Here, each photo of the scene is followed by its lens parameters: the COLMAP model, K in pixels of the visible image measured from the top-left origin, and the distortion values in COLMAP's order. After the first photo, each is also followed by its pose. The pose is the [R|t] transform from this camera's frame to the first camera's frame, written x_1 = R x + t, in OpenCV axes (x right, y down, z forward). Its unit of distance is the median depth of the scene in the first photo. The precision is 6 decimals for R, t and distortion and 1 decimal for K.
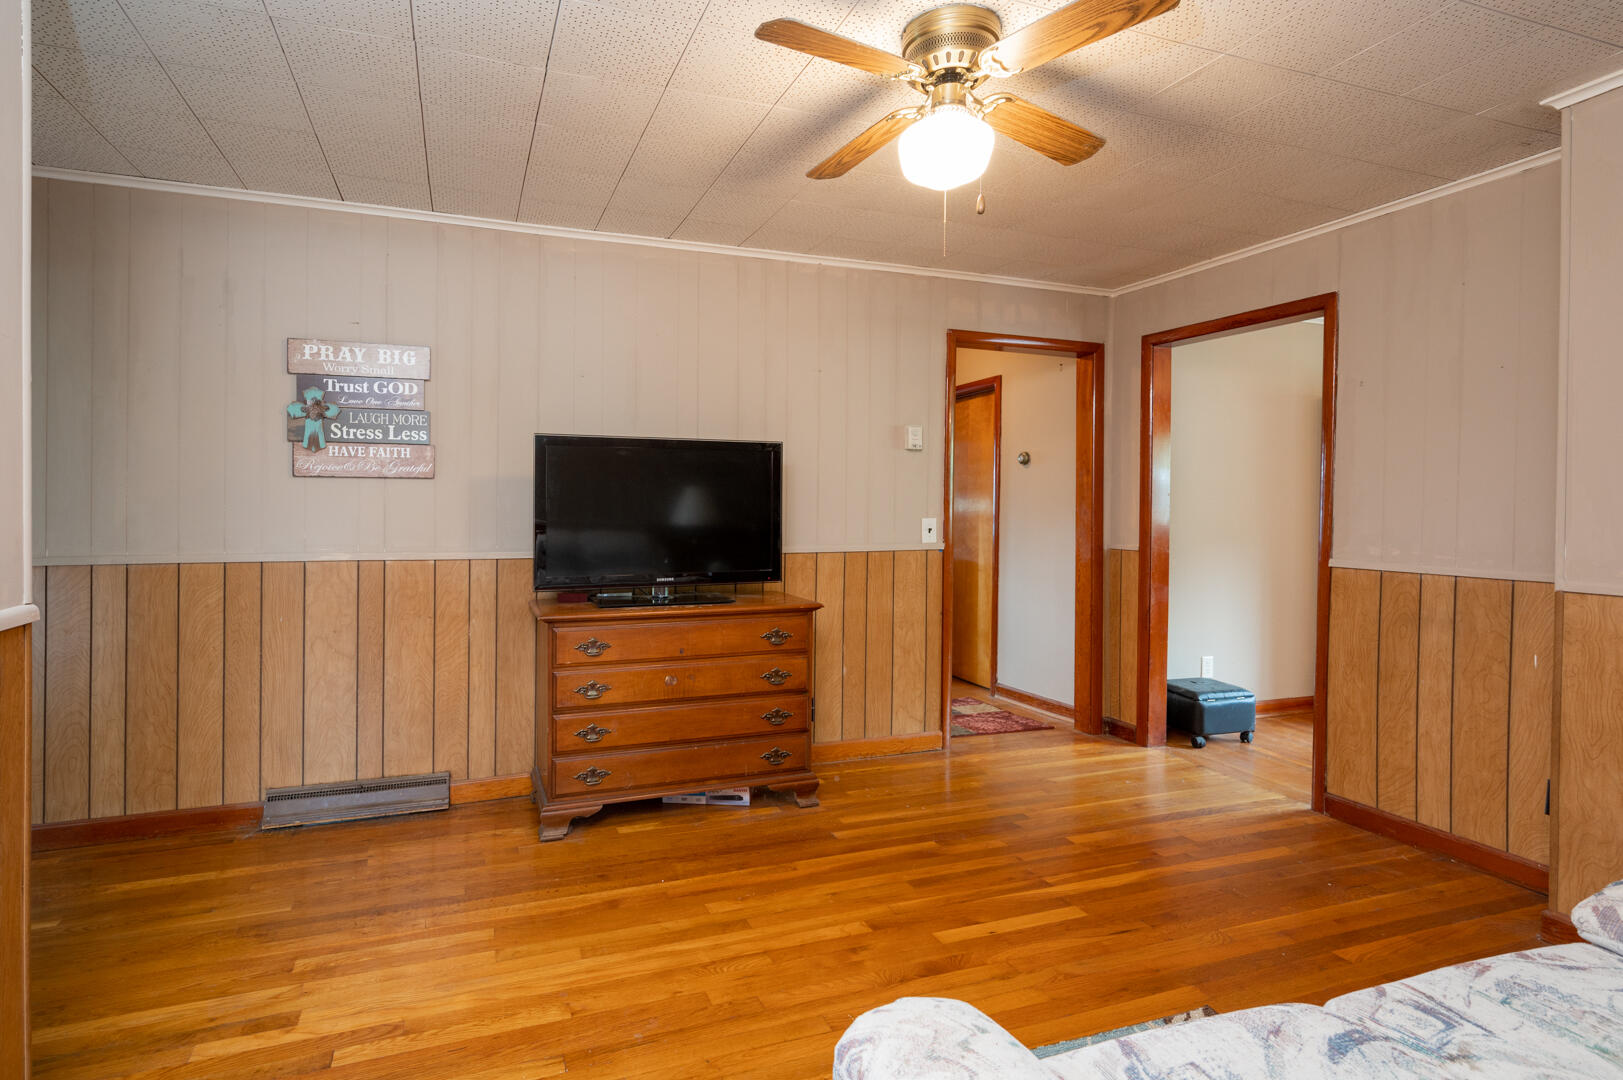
lens RADIAL K [[660.4, 0, 813.7], [0, 660.4, 512.5], [0, 0, 1]] dist [-0.000410, -0.000030]
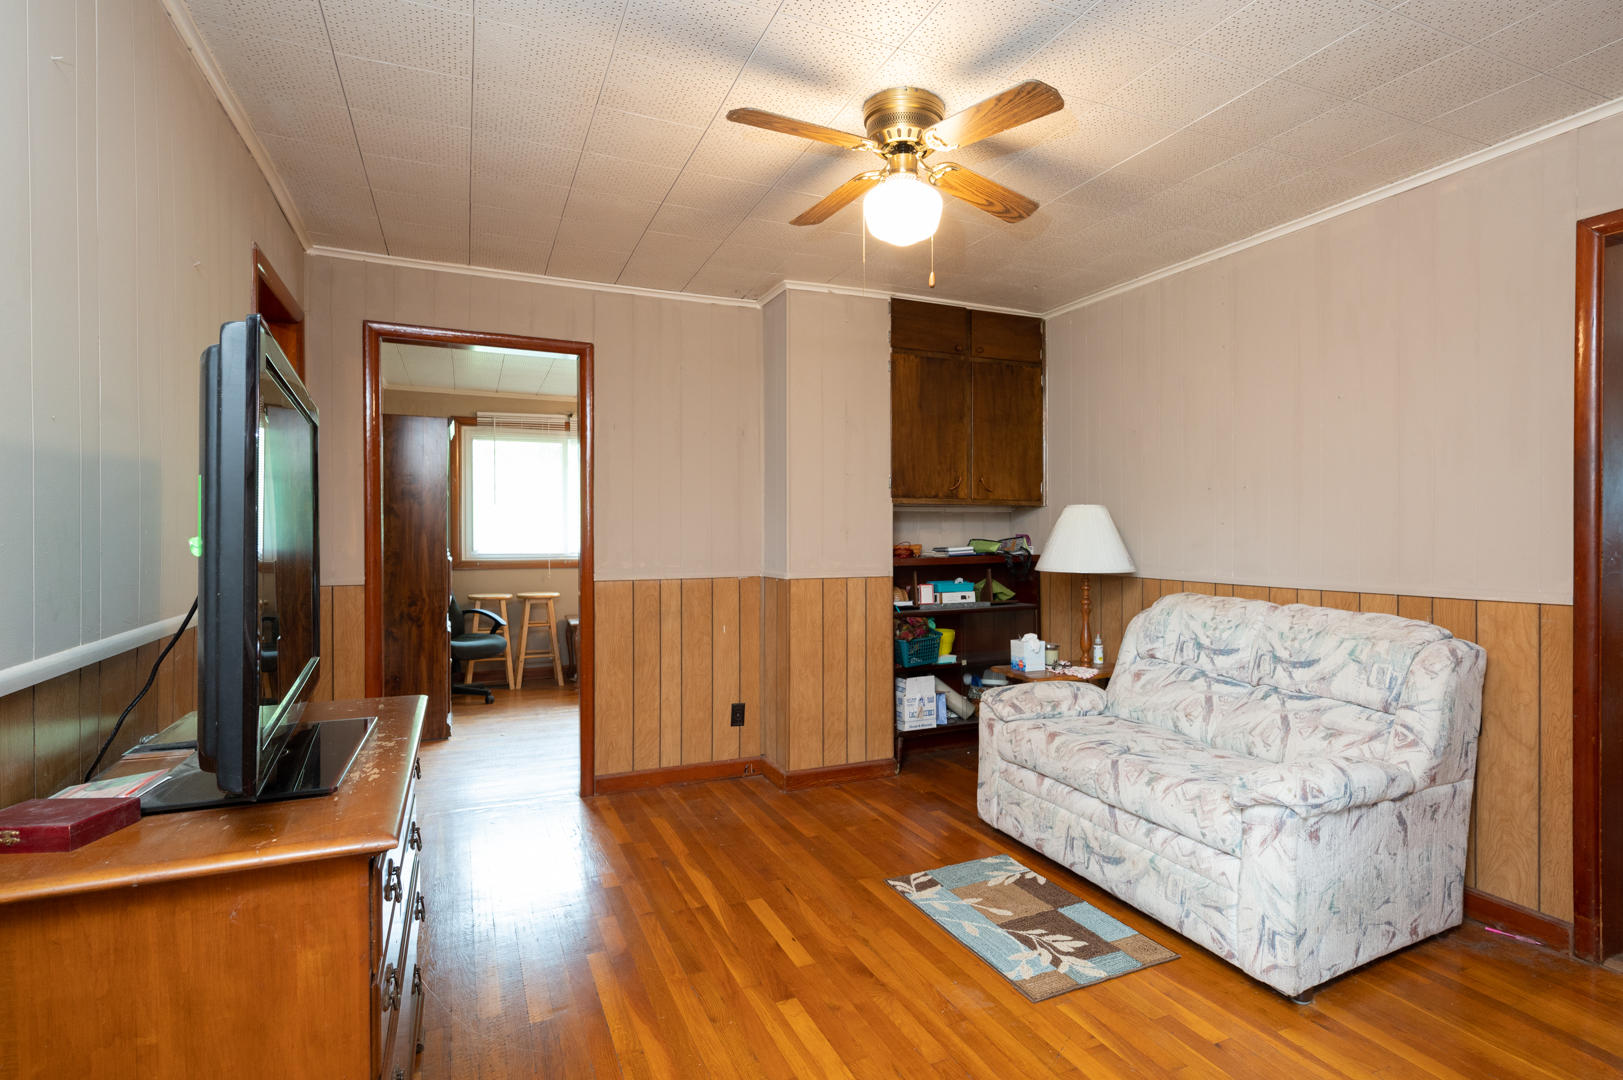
lens RADIAL K [[799.0, 0, 781.0], [0, 799.0, 537.5], [0, 0, 1]] dist [-0.000158, 0.001284]
pose [[0.114101, -0.012342, 0.993393, -0.814267], [0.011951, 0.999868, 0.011050, -0.008379], [-0.993397, 0.010611, 0.114233, 0.728645]]
